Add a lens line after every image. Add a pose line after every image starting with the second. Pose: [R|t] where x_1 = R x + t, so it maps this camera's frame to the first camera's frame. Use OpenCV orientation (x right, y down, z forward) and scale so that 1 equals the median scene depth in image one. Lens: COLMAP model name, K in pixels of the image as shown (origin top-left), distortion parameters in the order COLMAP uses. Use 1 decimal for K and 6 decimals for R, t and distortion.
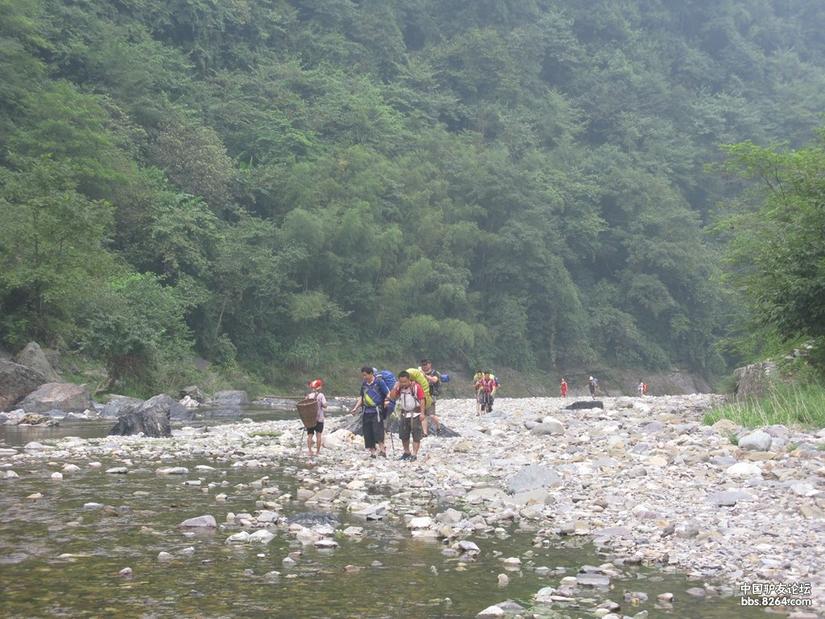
lens RADIAL K [[1495.5, 0, 412.2], [0, 1495.5, 312.7], [0, 0, 1]] dist [0.042504, 0.000000]
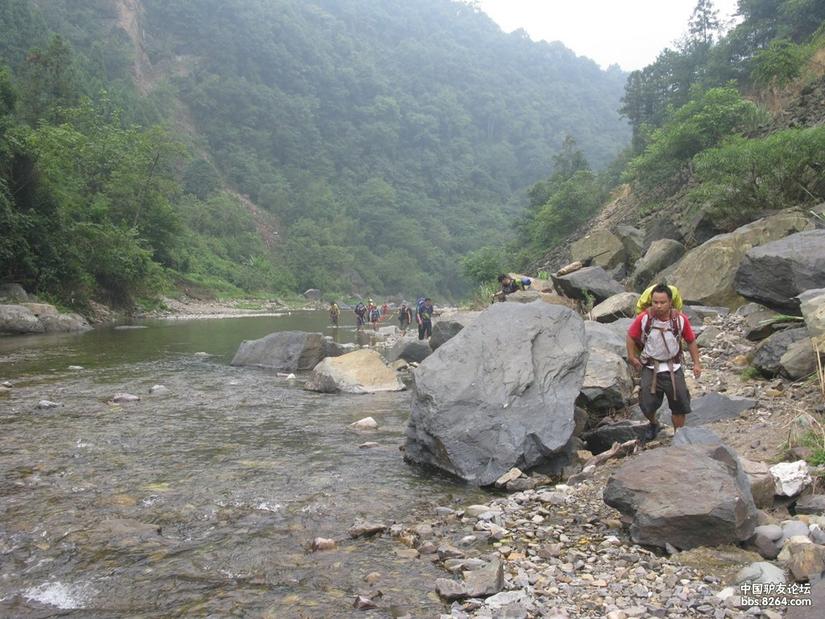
lens RADIAL K [[846.7, 0, 412.9], [0, 846.7, 309.2], [0, 0, 1]] dist [-0.121843, 0.000000]
pose [[0.980574, 0.001766, -0.196142, 0.165228], [0.008546, 0.998625, 0.051714, -0.036378], [0.195964, -0.052385, 0.979211, -0.862363]]
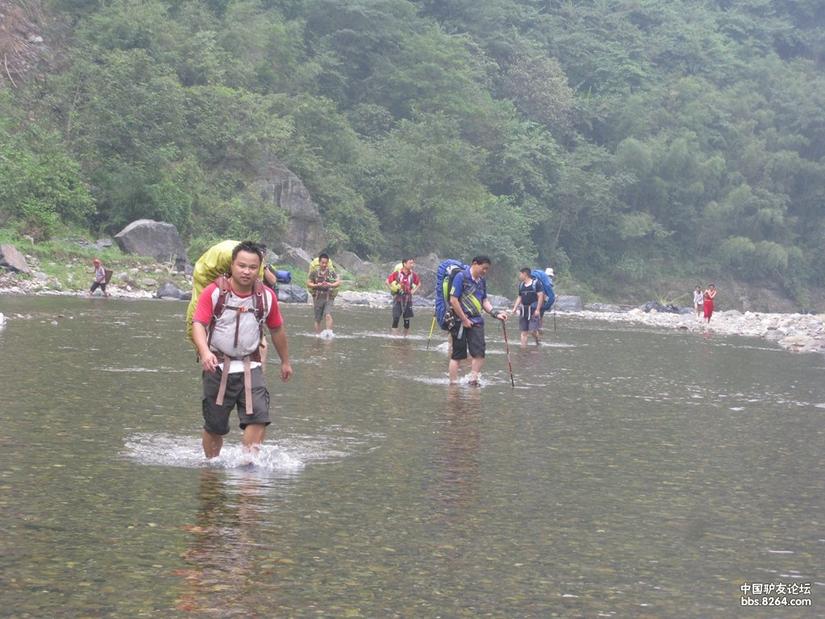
lens RADIAL K [[1980.6, 0, 411.5], [0, 1980.6, 312.0], [0, 0, 1]] dist [0.120239, 0.000000]
pose [[0.981792, 0.048235, -0.183732, 0.040603], [-0.038298, 0.997625, 0.057256, -0.017660], [0.186057, -0.049177, 0.981308, -0.475438]]
